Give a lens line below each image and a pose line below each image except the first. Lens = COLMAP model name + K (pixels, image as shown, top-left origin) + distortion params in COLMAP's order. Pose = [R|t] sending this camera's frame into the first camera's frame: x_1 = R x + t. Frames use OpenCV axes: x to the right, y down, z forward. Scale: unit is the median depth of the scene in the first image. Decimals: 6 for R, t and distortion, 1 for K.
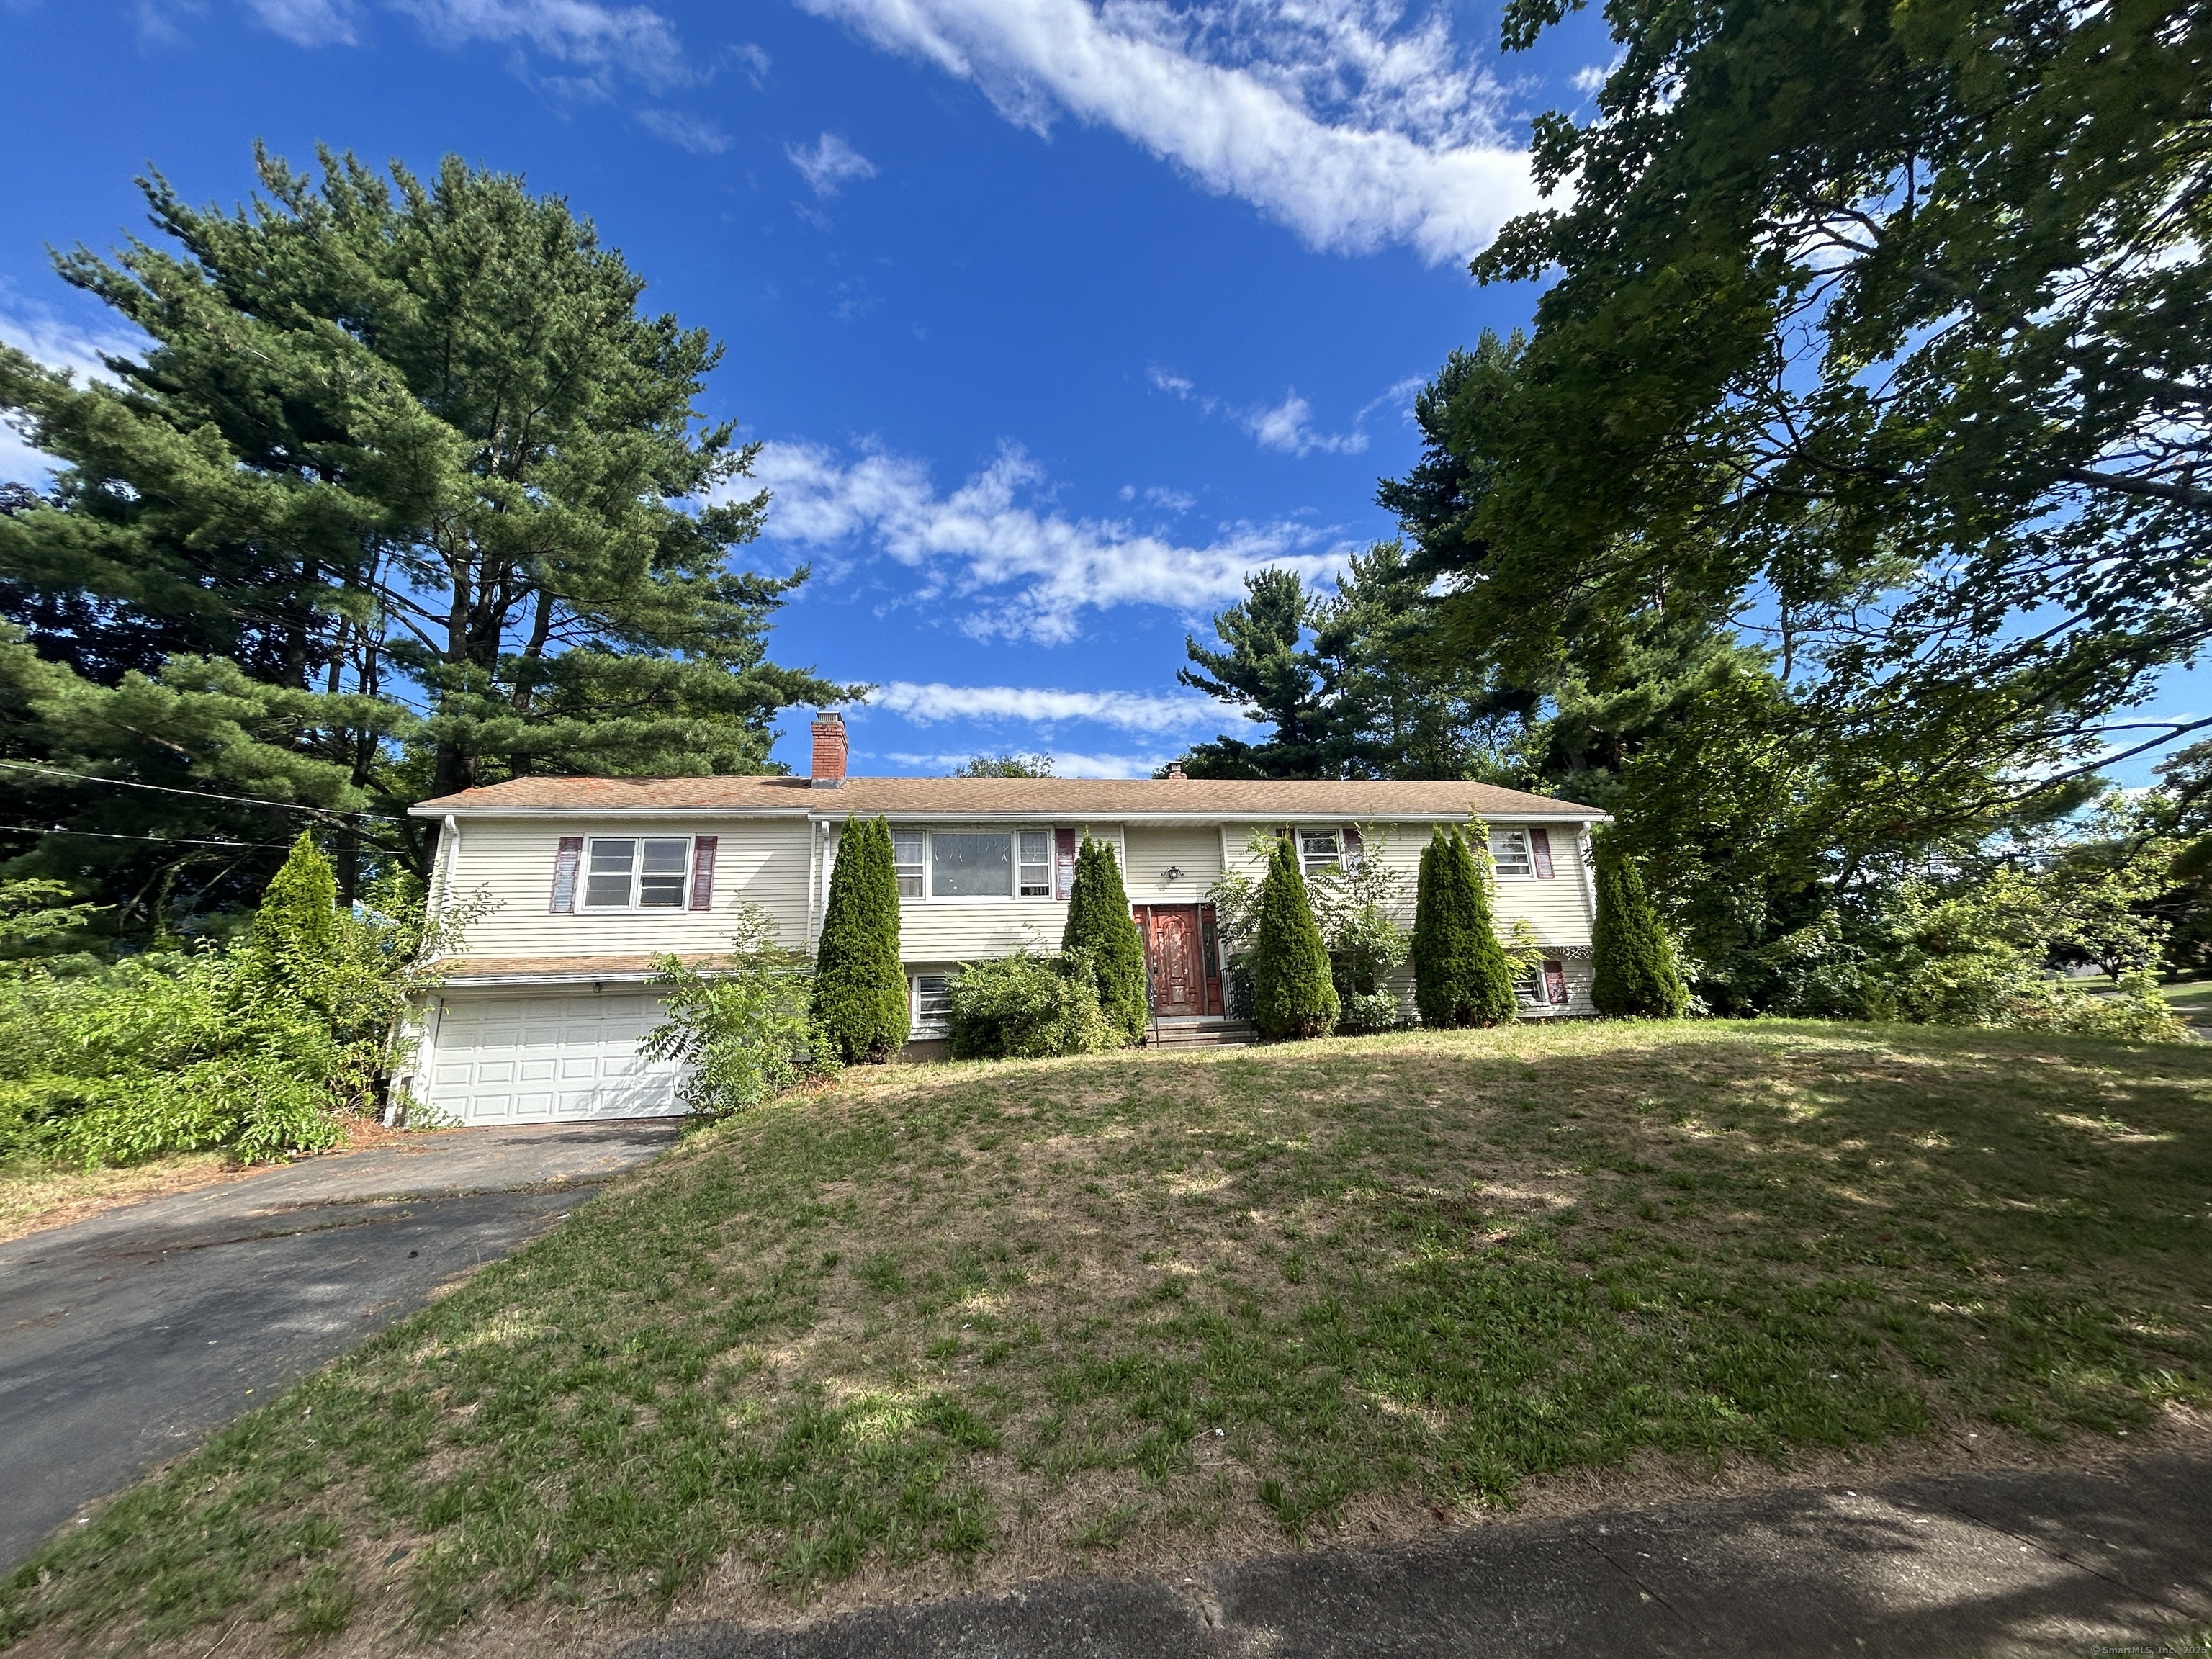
lens RADIAL K [[890.0, 0, 1095.0], [0, 890.0, 825.3], [0, 0, 1]] dist [-0.001510, 0.000119]
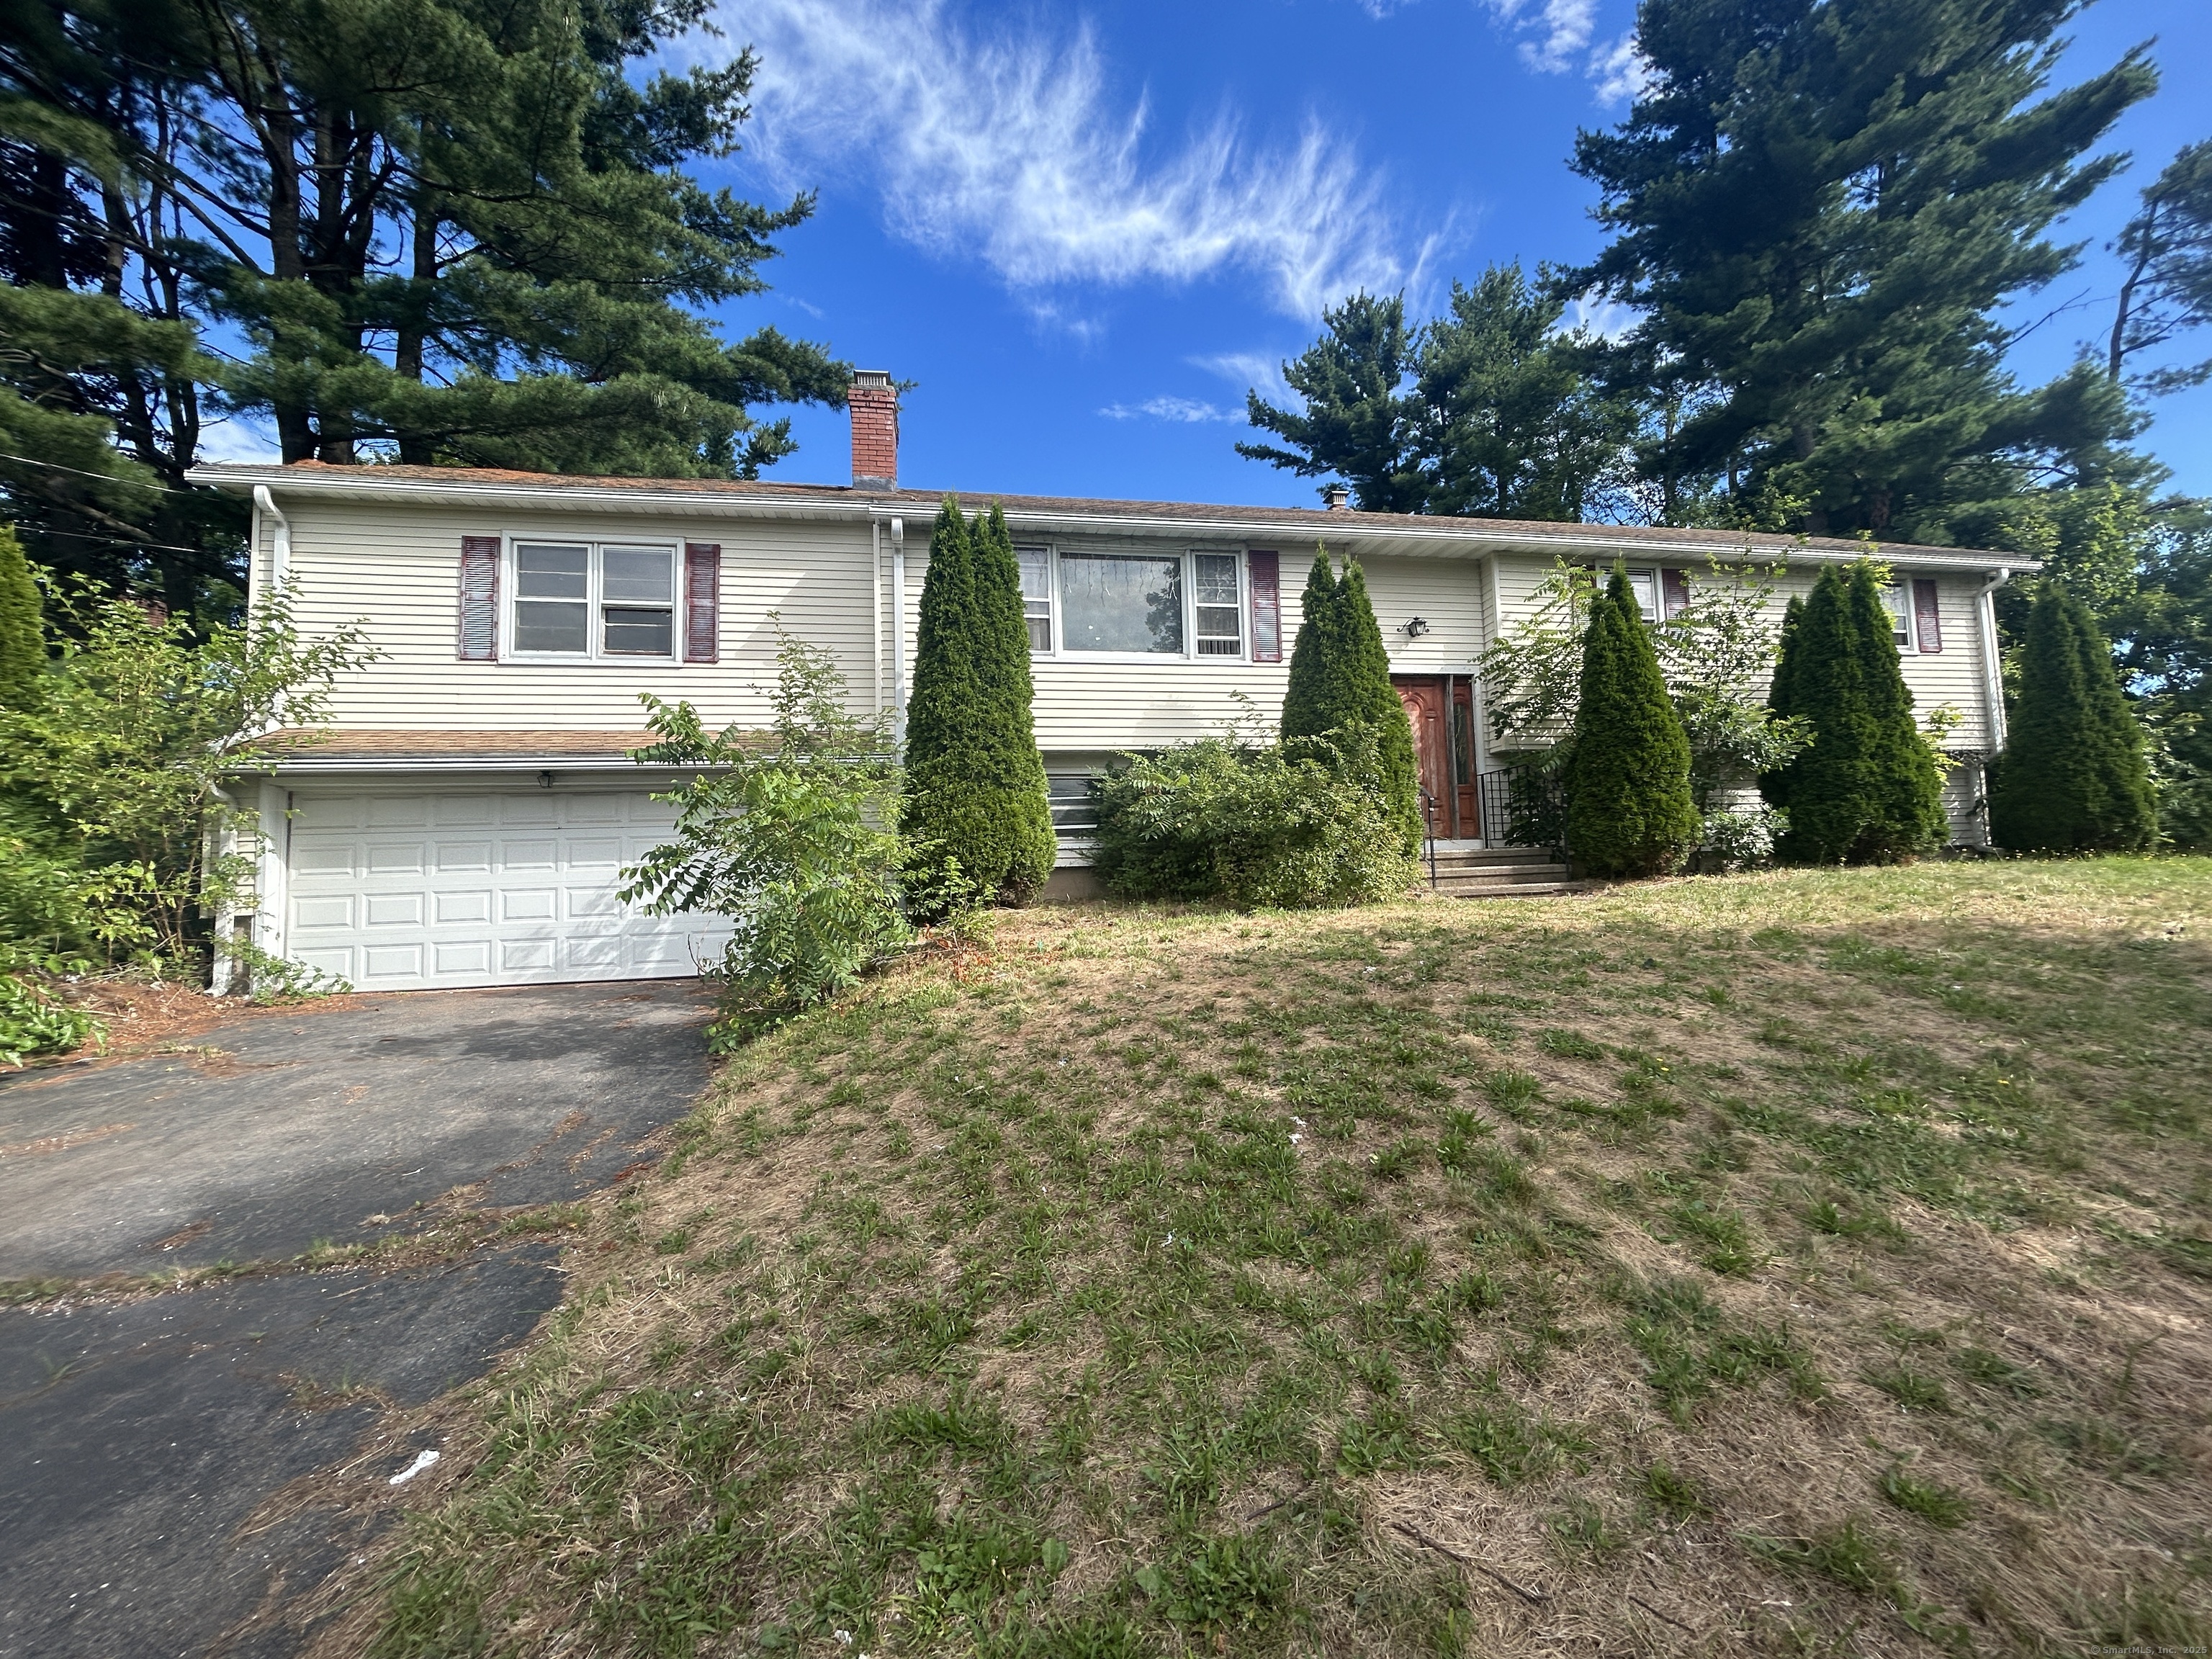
lens RADIAL K [[890.0, 0, 1092.4], [0, 890.0, 820.3], [0, 0, 1]] dist [-0.001510, 0.000119]
pose [[0.999442, 0.018180, 0.028007, -0.181255], [-0.023465, 0.979158, 0.201738, 0.071064], [-0.023755, -0.202283, 0.979039, 0.351007]]
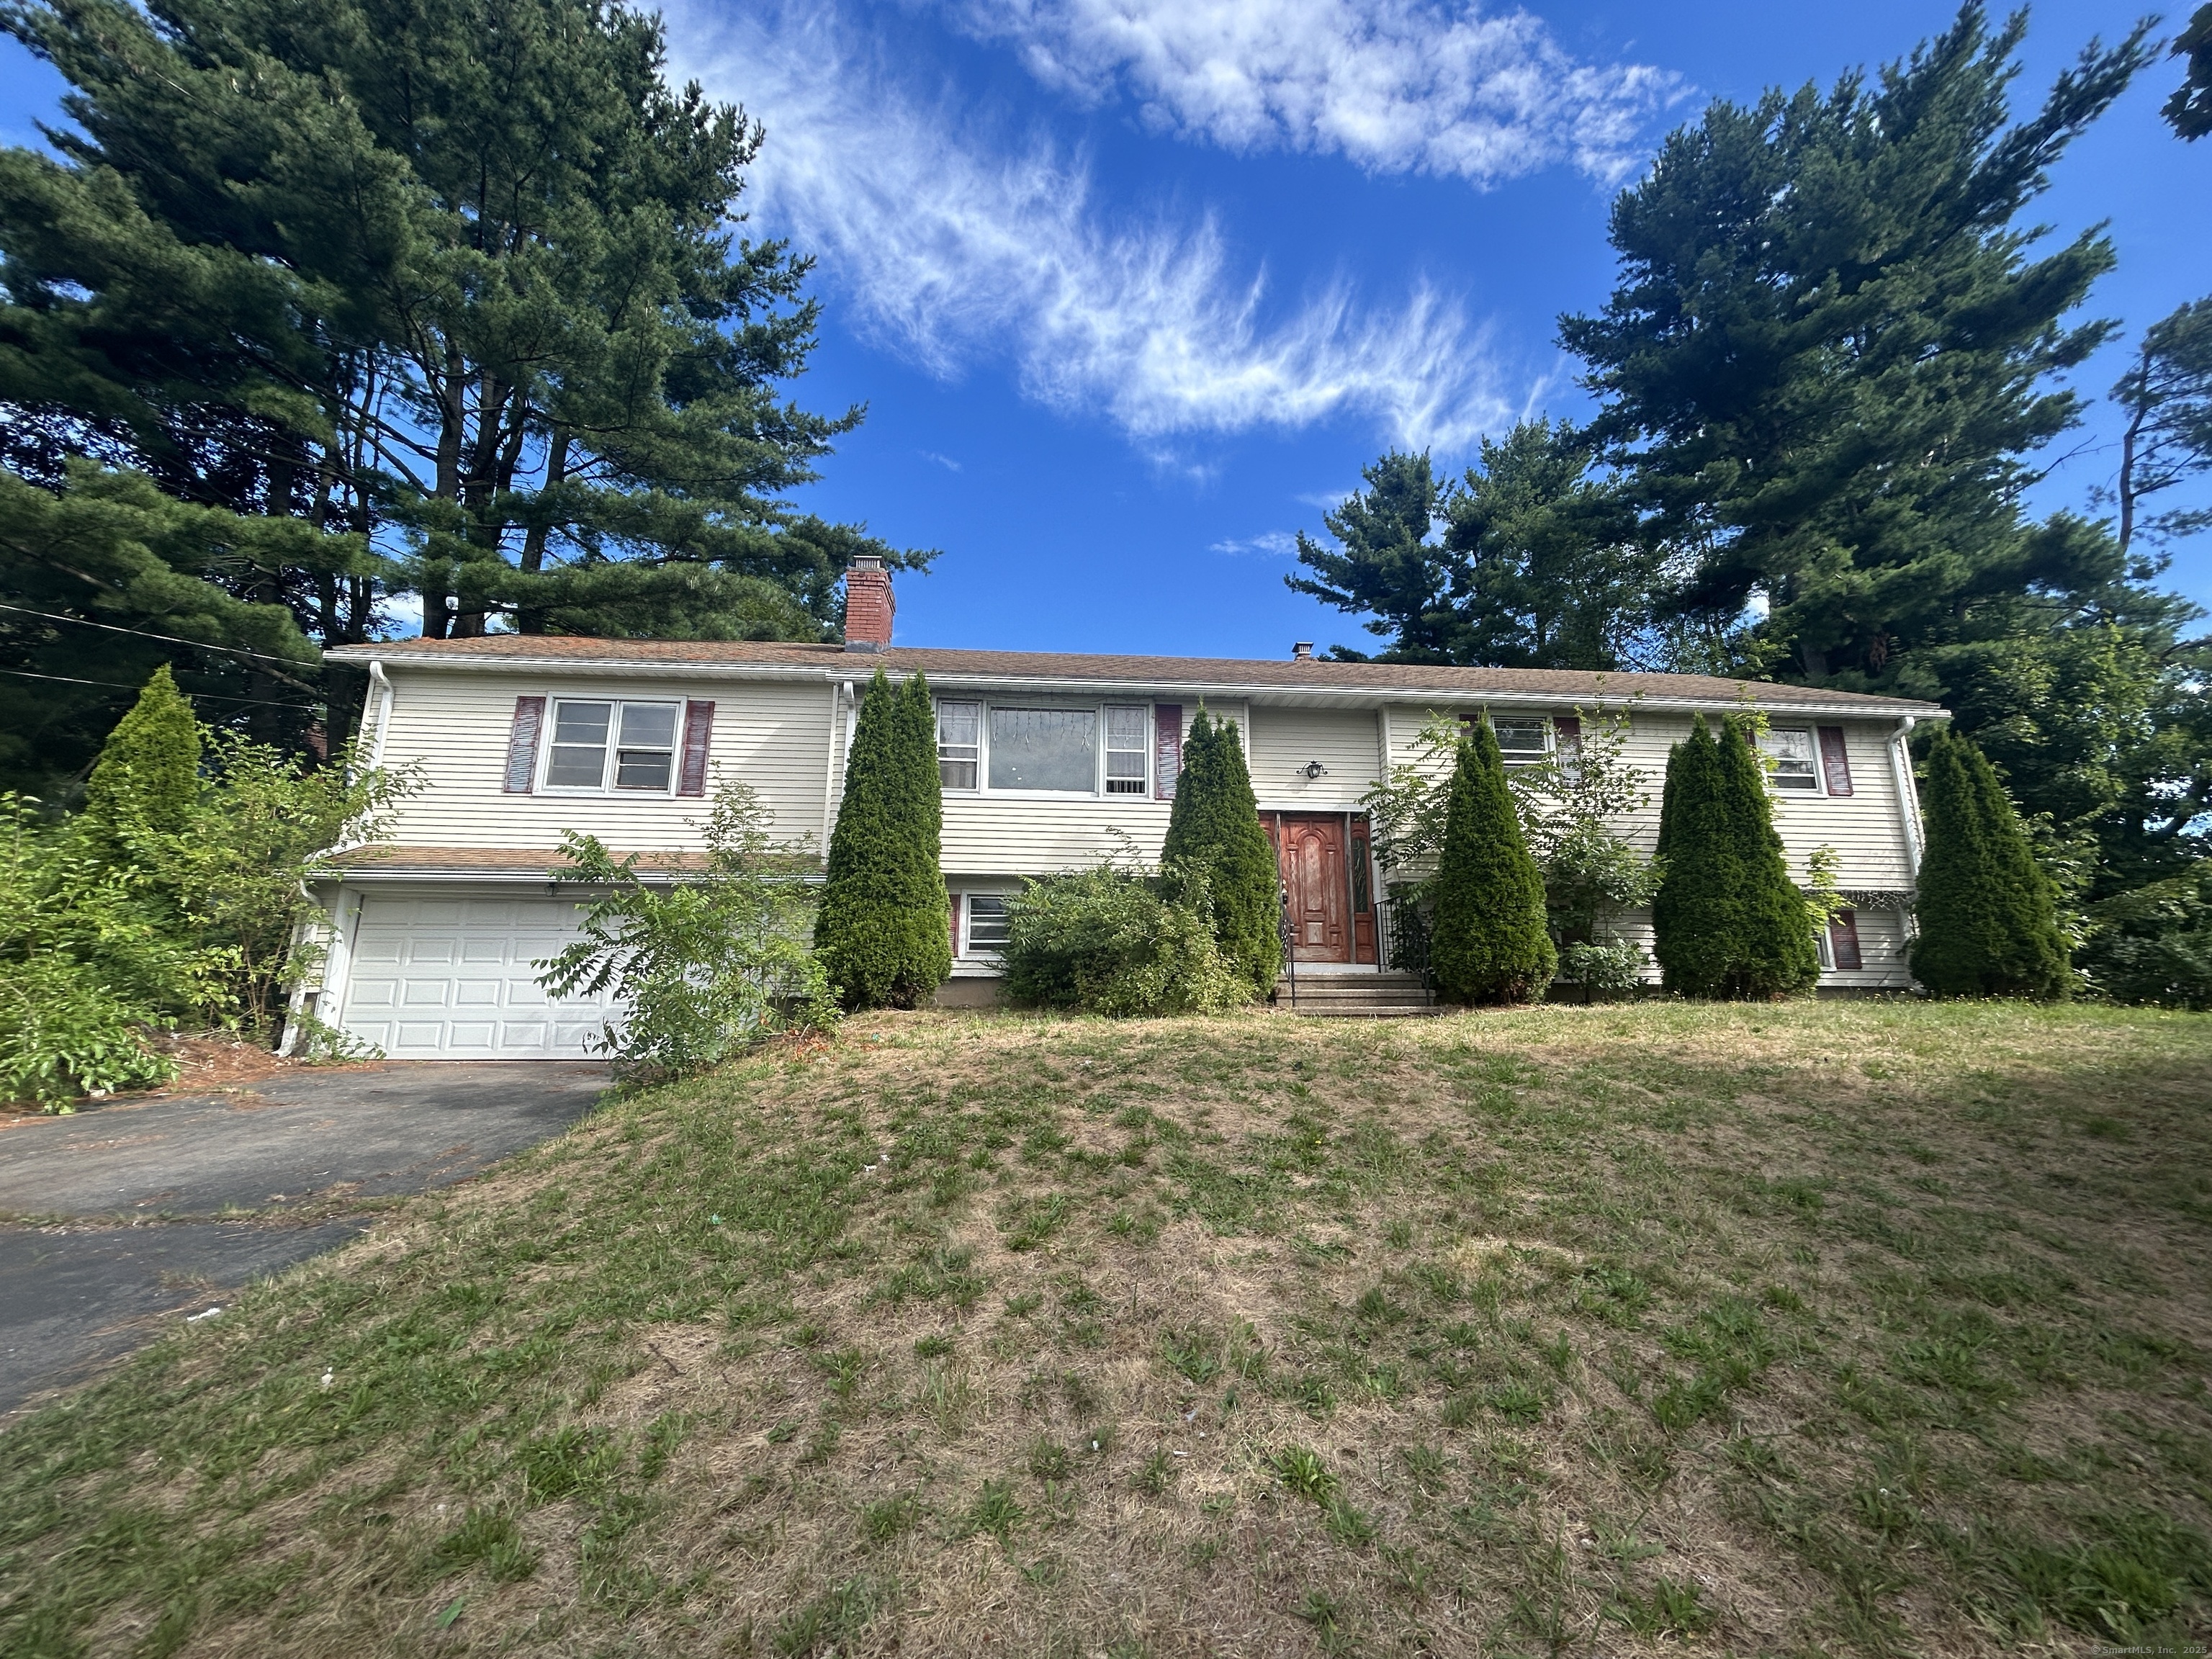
lens RADIAL K [[890.0, 0, 1099.9], [0, 890.0, 820.1], [0, 0, 1]] dist [-0.001510, 0.000119]
pose [[0.995650, 0.035398, -0.086186, -0.025210], [-0.029242, 0.997000, 0.071668, 0.050821], [0.088464, -0.068835, 0.993698, 0.266417]]
